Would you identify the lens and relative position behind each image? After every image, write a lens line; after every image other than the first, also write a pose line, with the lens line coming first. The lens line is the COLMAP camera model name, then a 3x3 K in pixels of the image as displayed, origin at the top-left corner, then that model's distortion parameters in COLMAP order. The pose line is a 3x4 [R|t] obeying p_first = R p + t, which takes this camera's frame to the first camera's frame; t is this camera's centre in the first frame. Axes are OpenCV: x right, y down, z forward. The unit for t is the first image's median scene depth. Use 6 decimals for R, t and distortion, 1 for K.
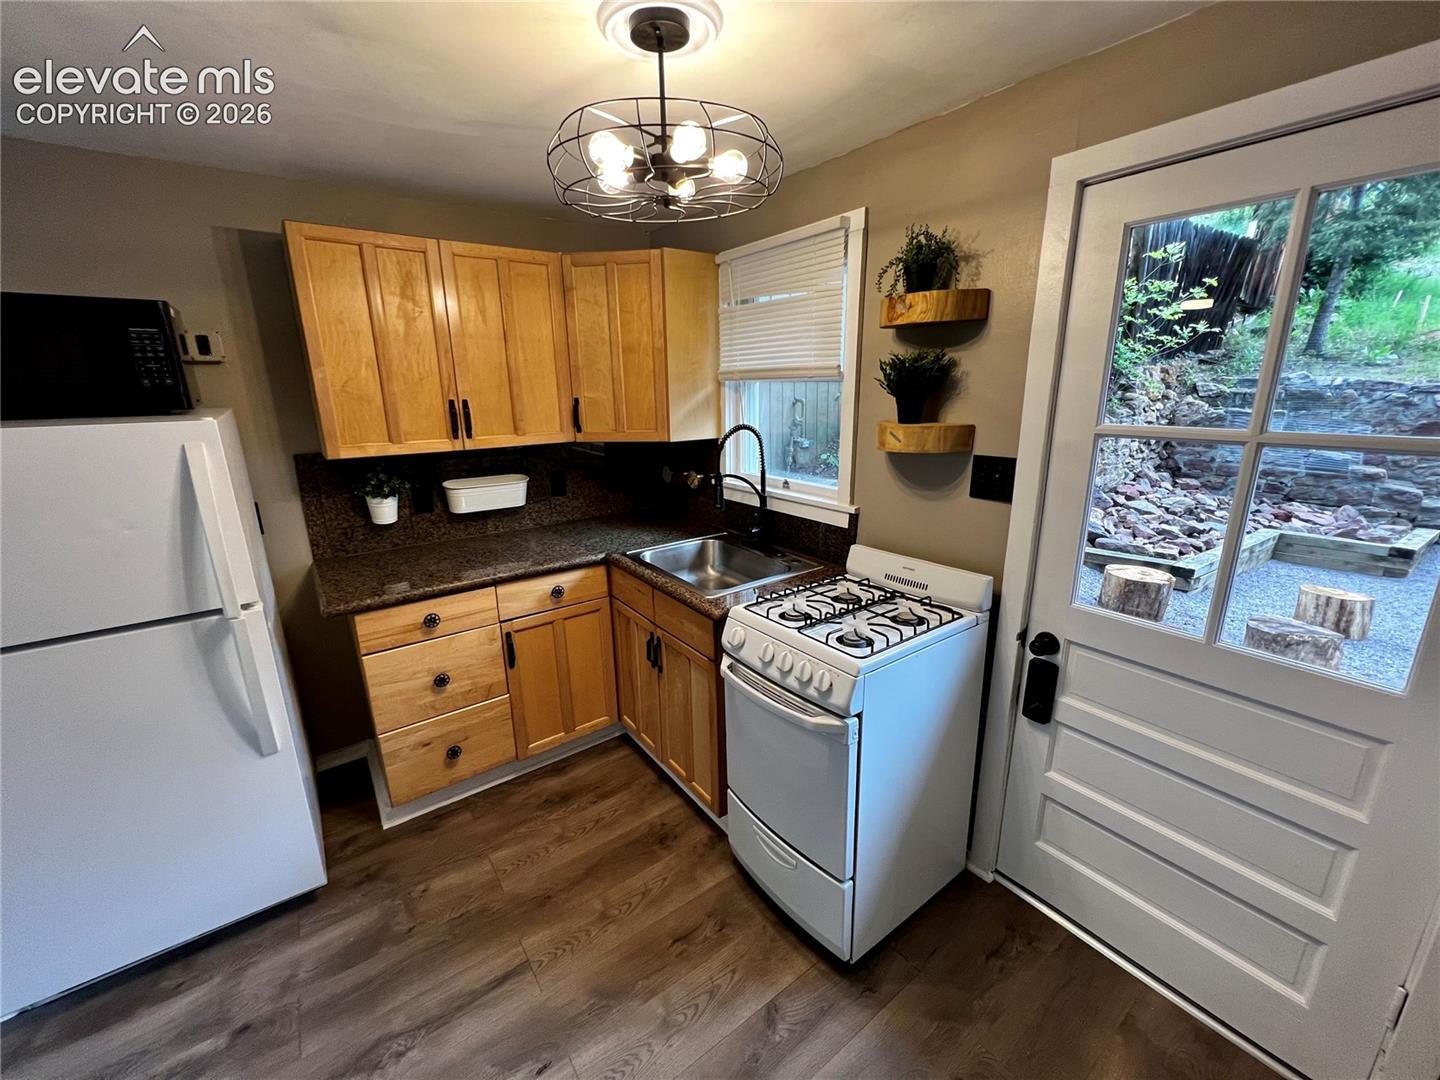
lens RADIAL K [[579.3, 0, 720.0], [0, 579.3, 540.0], [0, 0, 1]] dist [0.000667, 0.000372]
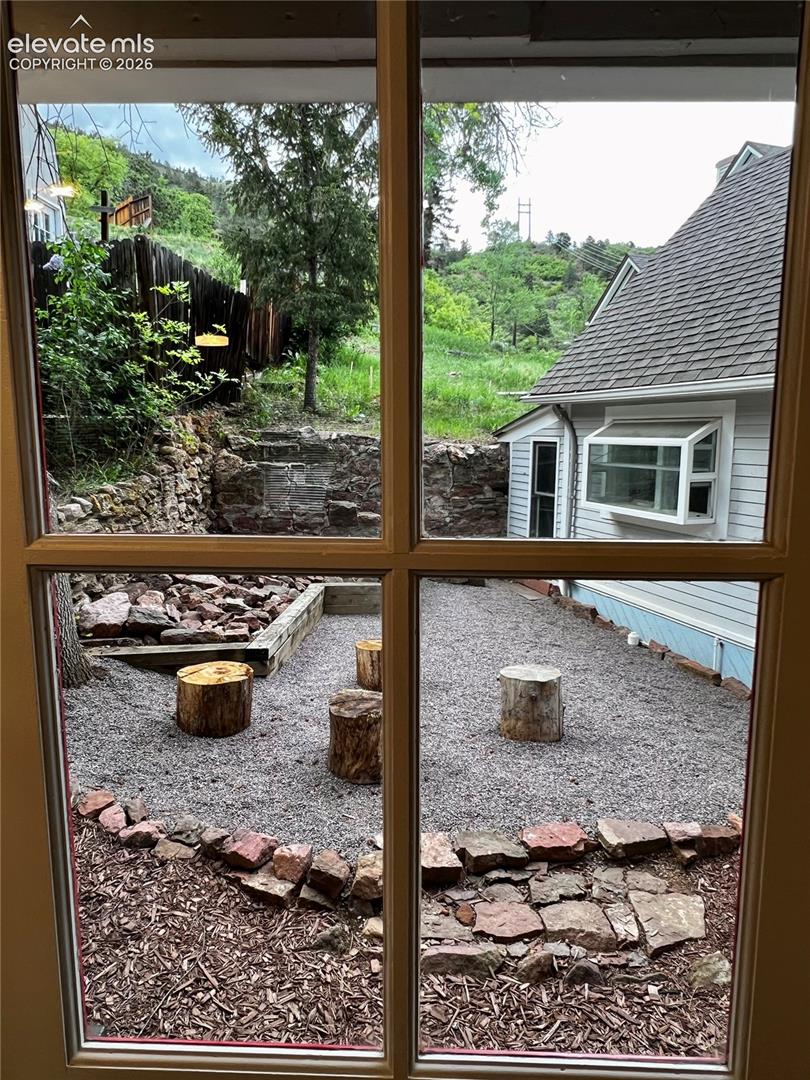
lens RADIAL K [[739.0, 0, 405.0], [0, 739.0, 540.0], [0, 0, 1]] dist [0.000882, -0.000444]
pose [[0.617028, -0.097261, 0.780907, 0.073822], [0.191530, 0.981054, -0.029147, -0.023522], [-0.763277, 0.167552, 0.623966, 0.094041]]
